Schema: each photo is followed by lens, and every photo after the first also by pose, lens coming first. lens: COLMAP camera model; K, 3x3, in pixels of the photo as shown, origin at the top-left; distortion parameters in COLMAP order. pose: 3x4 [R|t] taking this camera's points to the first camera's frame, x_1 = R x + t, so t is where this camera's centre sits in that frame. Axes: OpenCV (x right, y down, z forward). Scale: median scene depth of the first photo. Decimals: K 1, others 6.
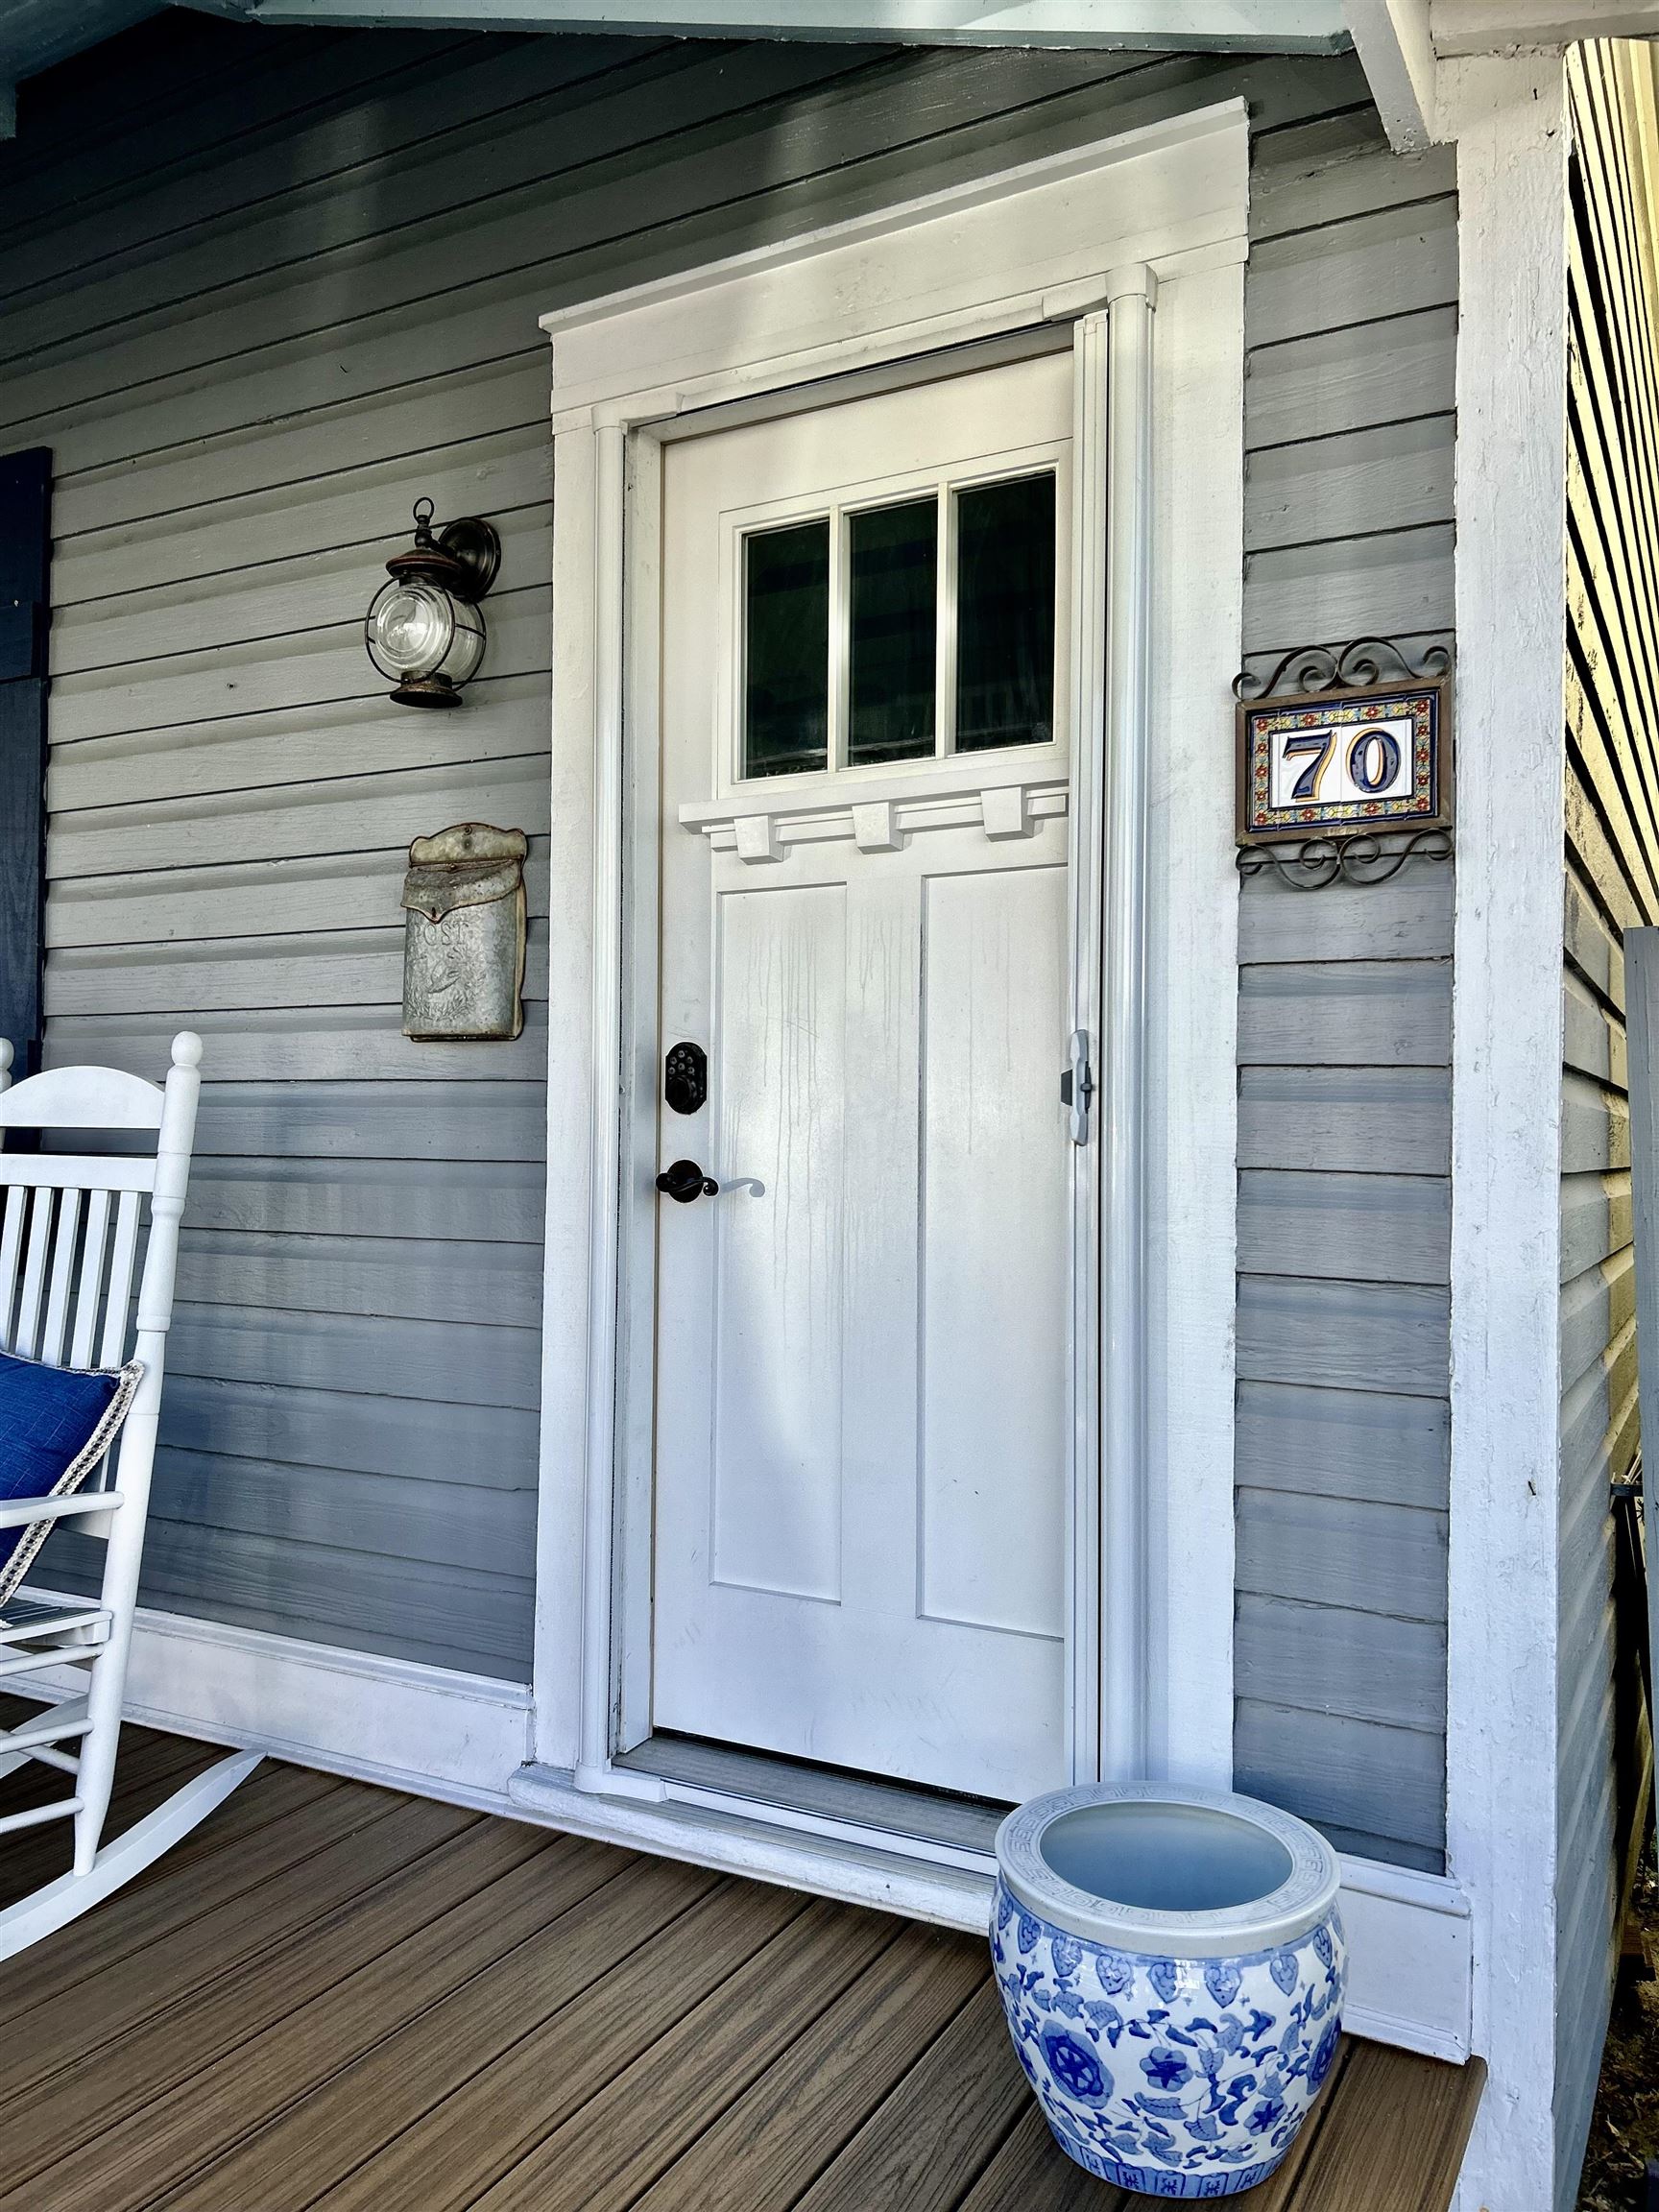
lens RADIAL K [[1674.2, 0, 817.7], [0, 1674.2, 1112.2], [0, 0, 1]] dist [0.060743, -0.068950]
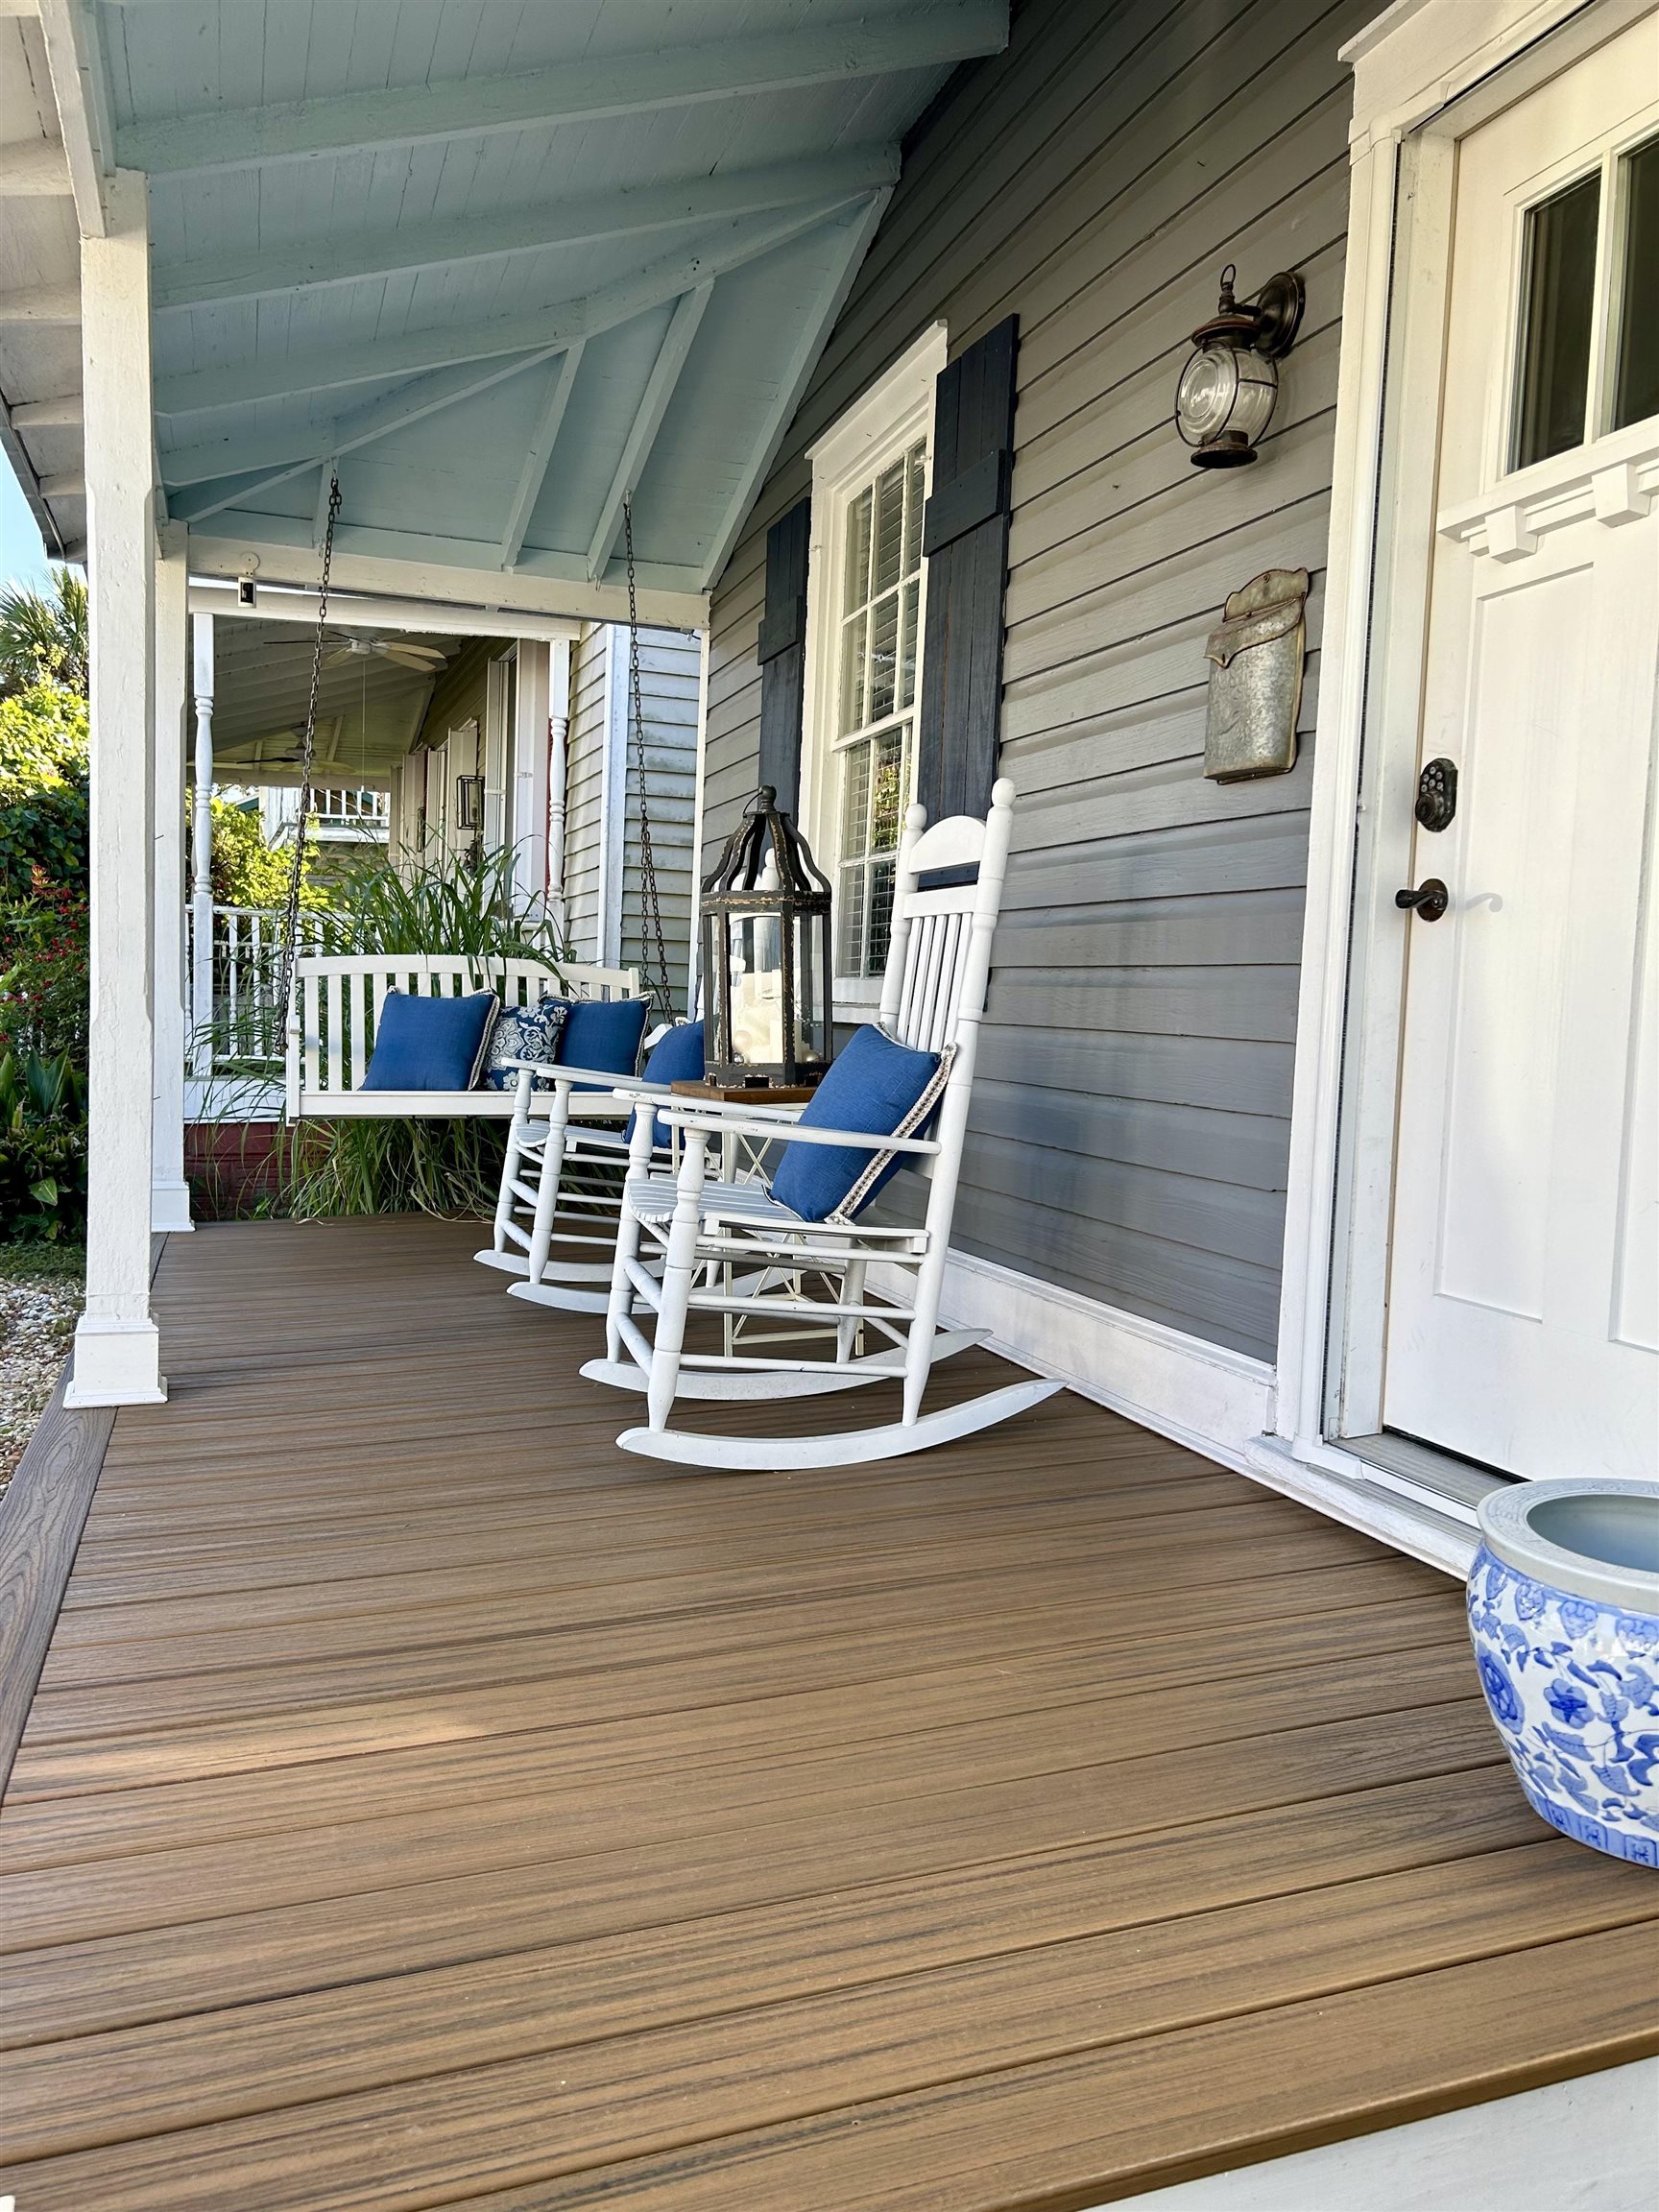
lens RADIAL K [[1674.2, 0, 817.7], [0, 1674.2, 1112.2], [0, 0, 1]] dist [0.060743, -0.068950]
pose [[0.747267, 0.060036, -0.661807, 0.344472], [-0.012580, 0.997010, 0.076239, 0.102884], [0.664405, -0.048645, 0.745788, -0.004207]]
